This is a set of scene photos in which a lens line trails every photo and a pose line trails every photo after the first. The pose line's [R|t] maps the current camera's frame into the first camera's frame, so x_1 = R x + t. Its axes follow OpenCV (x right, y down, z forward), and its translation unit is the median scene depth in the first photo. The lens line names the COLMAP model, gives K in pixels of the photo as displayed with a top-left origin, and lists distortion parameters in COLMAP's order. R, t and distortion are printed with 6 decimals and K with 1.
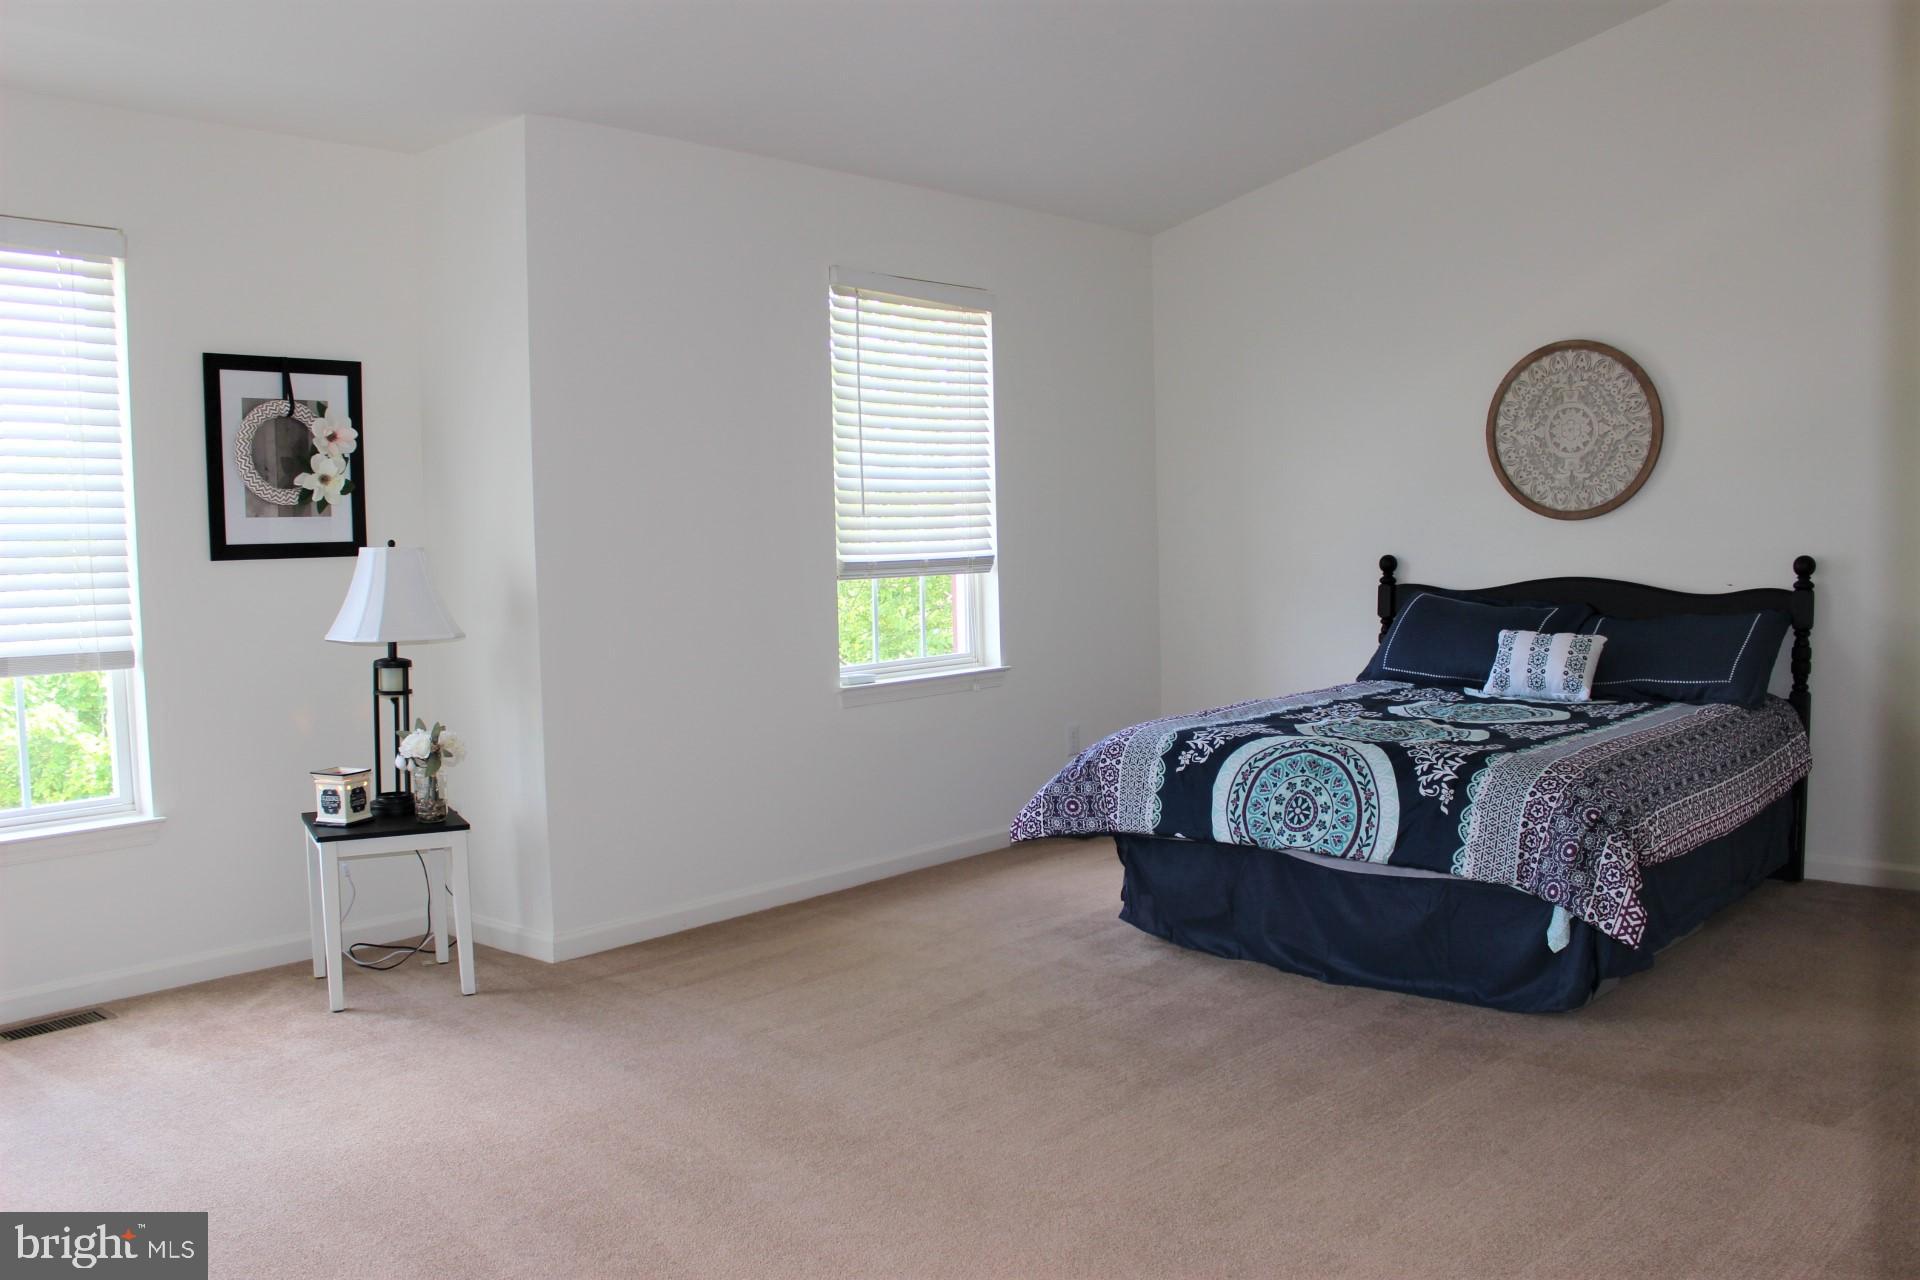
lens RADIAL K [[1602.8, 0, 960.0], [0, 1602.8, 640.0], [0, 0, 1]] dist [-0.150056, 0.117185]
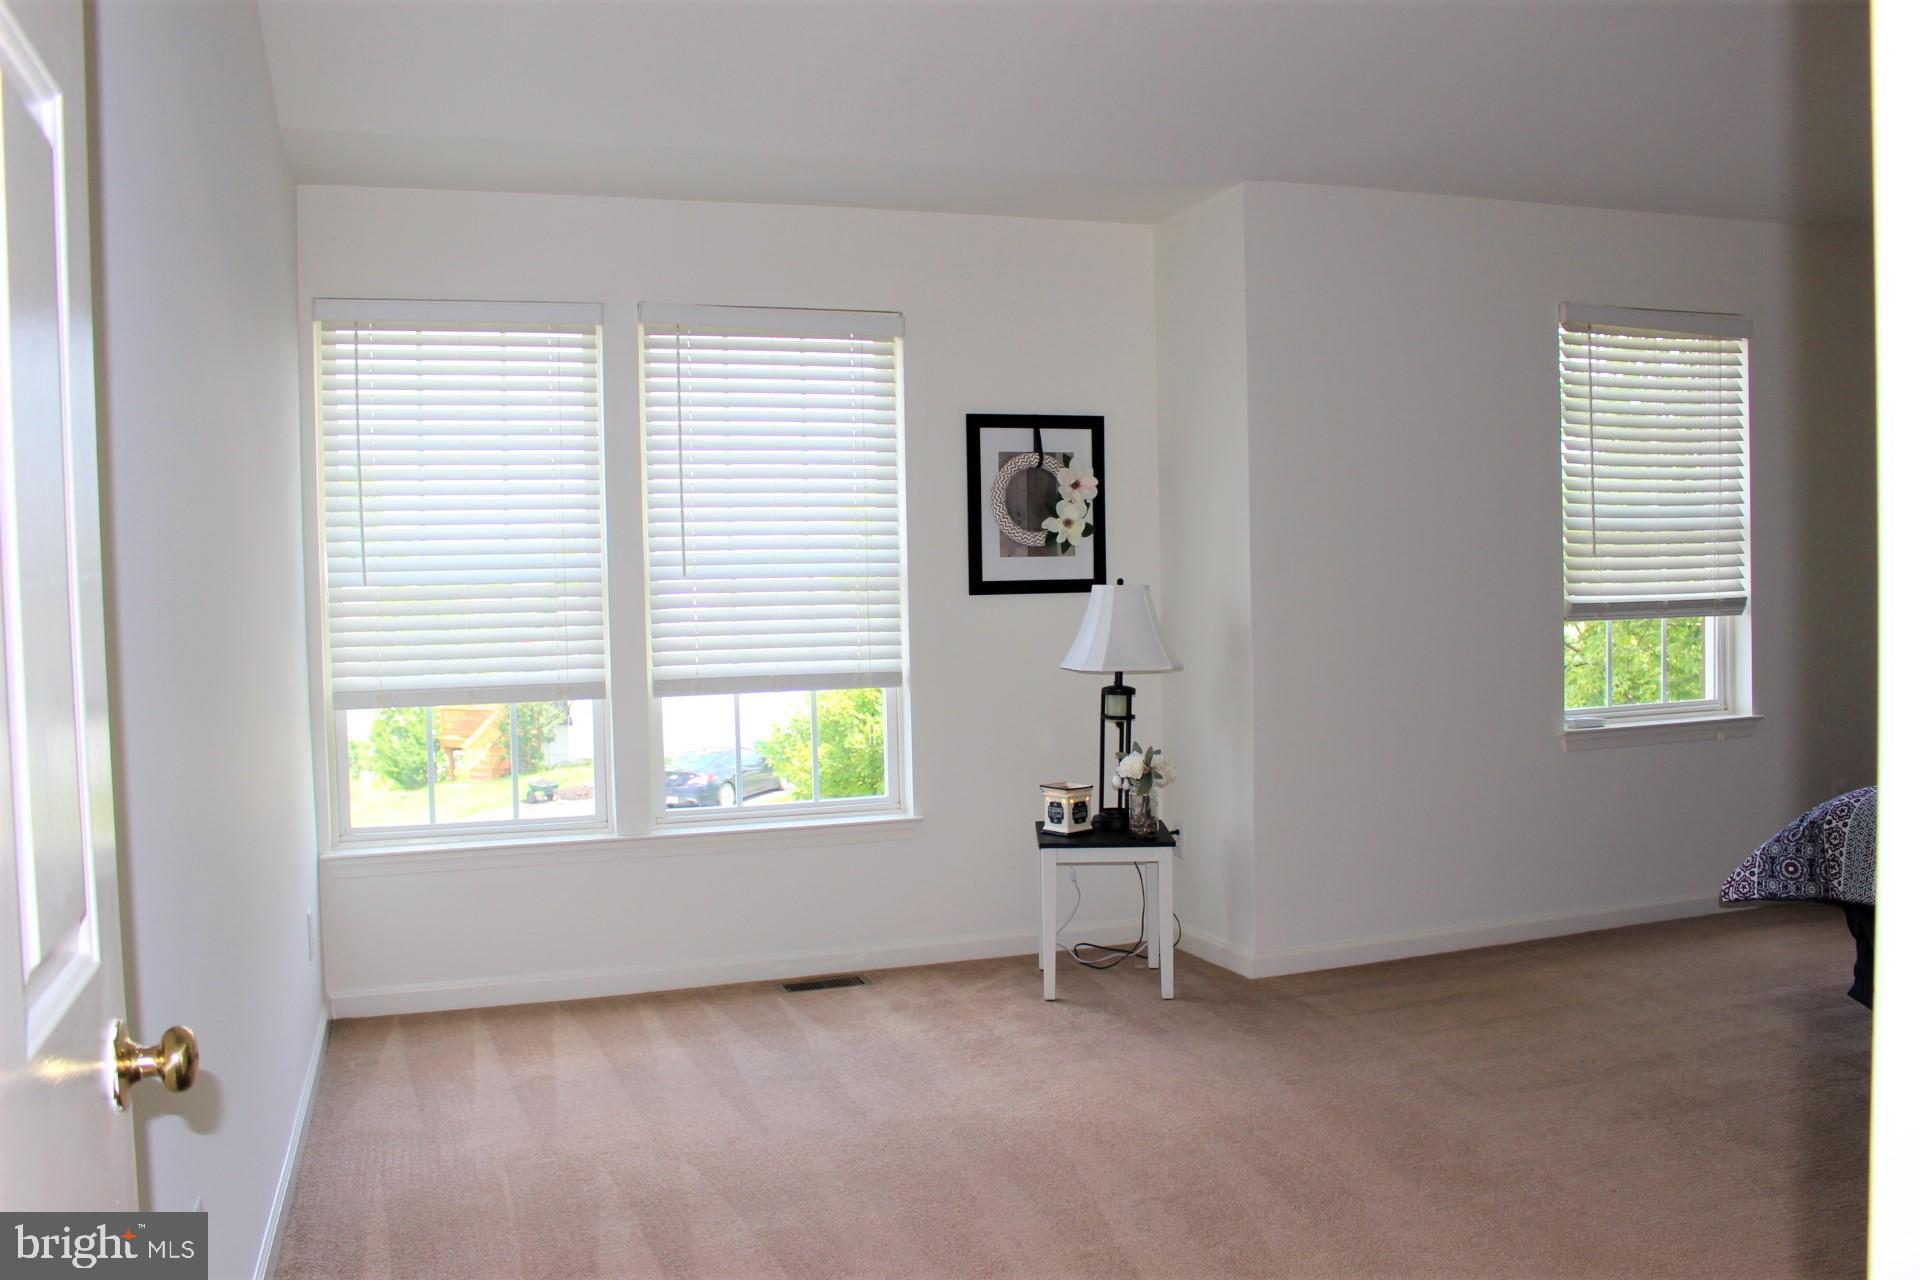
lens RADIAL K [[1602.8, 0, 960.0], [0, 1602.8, 640.0], [0, 0, 1]] dist [-0.150056, 0.117185]
pose [[0.873570, 0.021452, -0.486225, 0.084868], [-0.030338, 0.999485, -0.010411, -0.005570], [0.485752, 0.023846, 0.873772, -0.029870]]
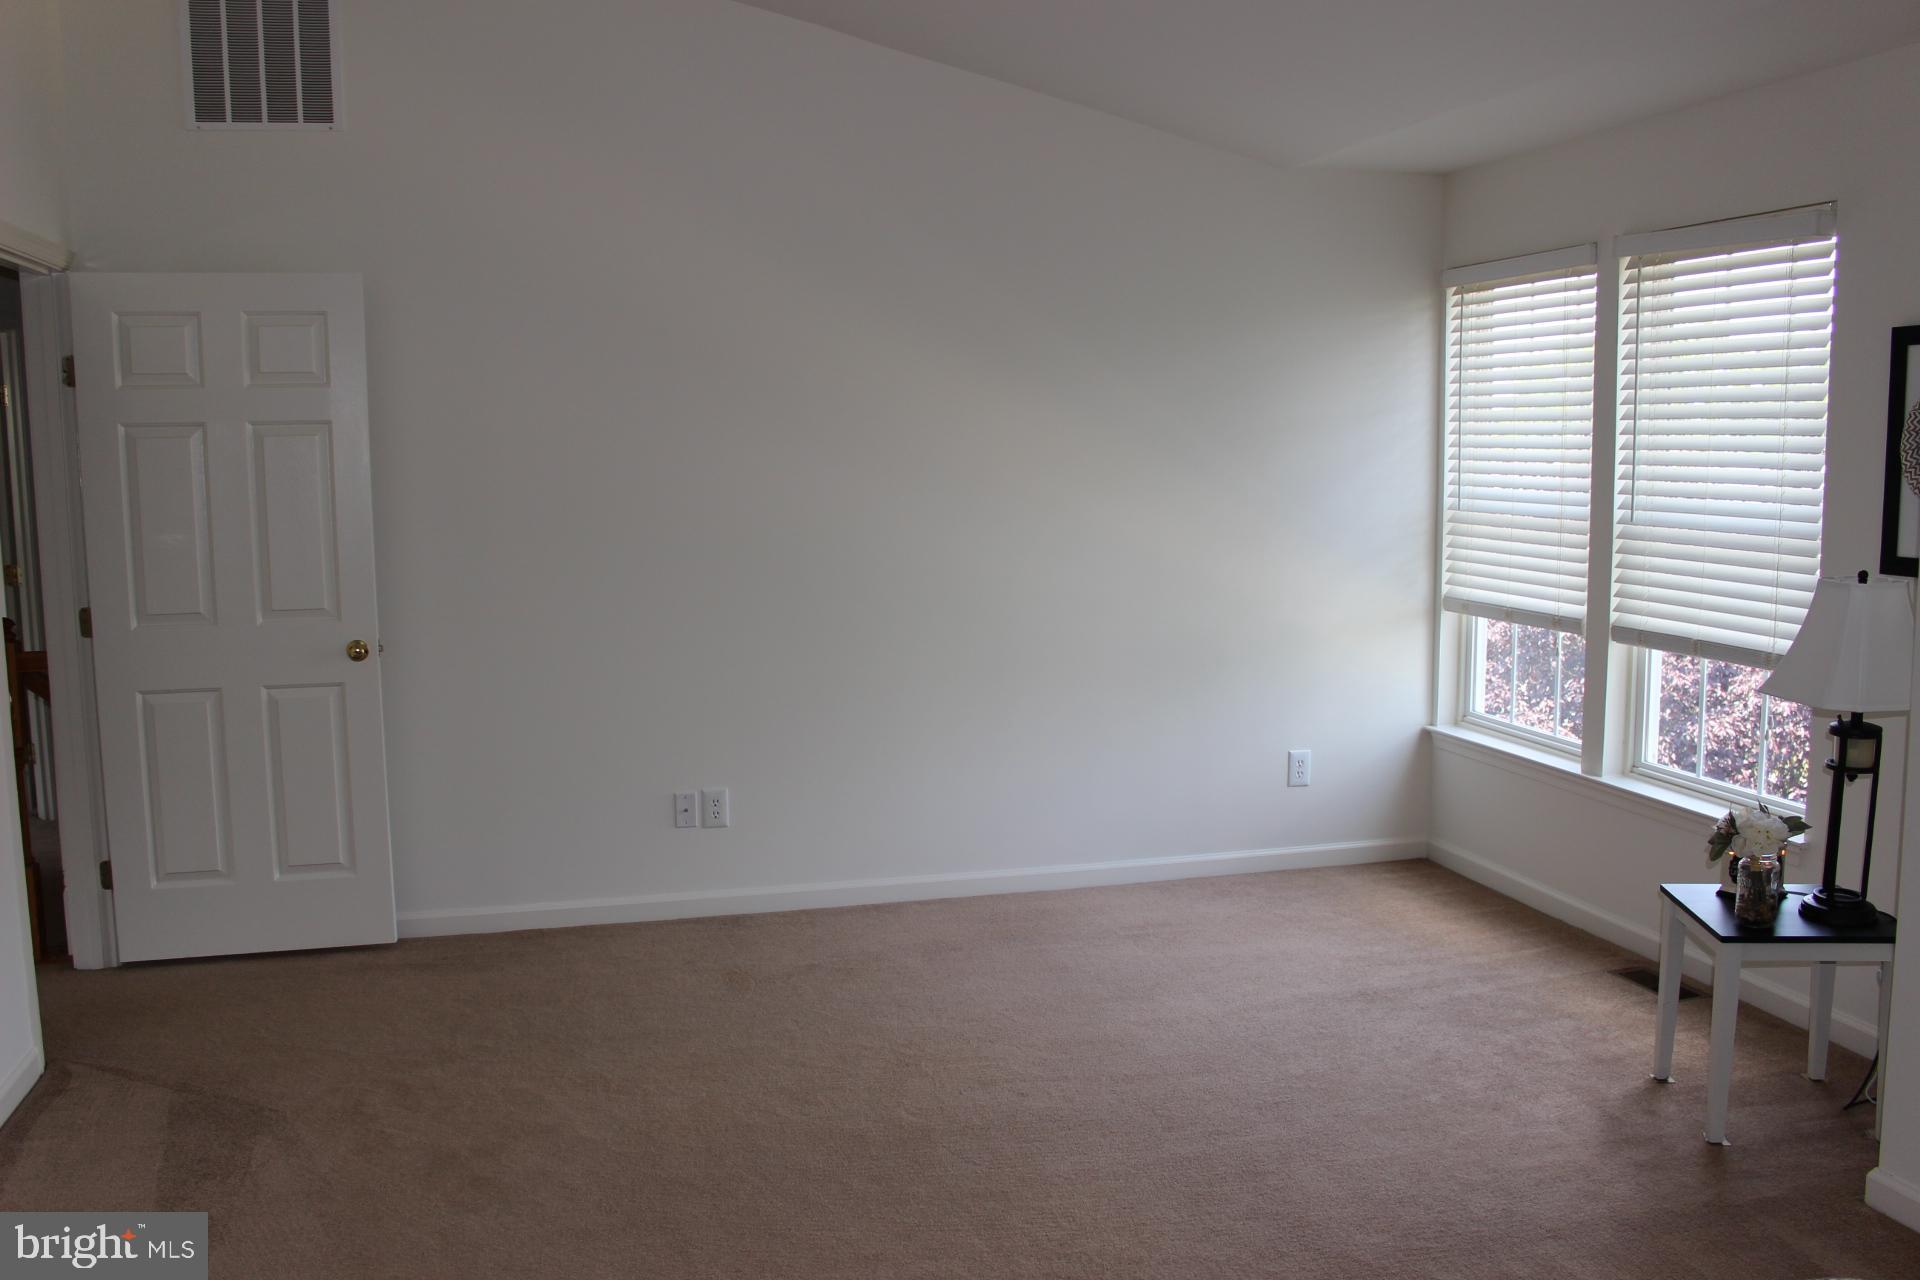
lens RADIAL K [[1602.8, 0, 960.0], [0, 1602.8, 640.0], [0, 0, 1]] dist [-0.150056, 0.117185]
pose [[-0.521627, 0.129521, -0.843285, 0.499235], [-0.036817, 0.984072, 0.173918, -0.142655], [0.852379, 0.121768, -0.508549, 0.999739]]
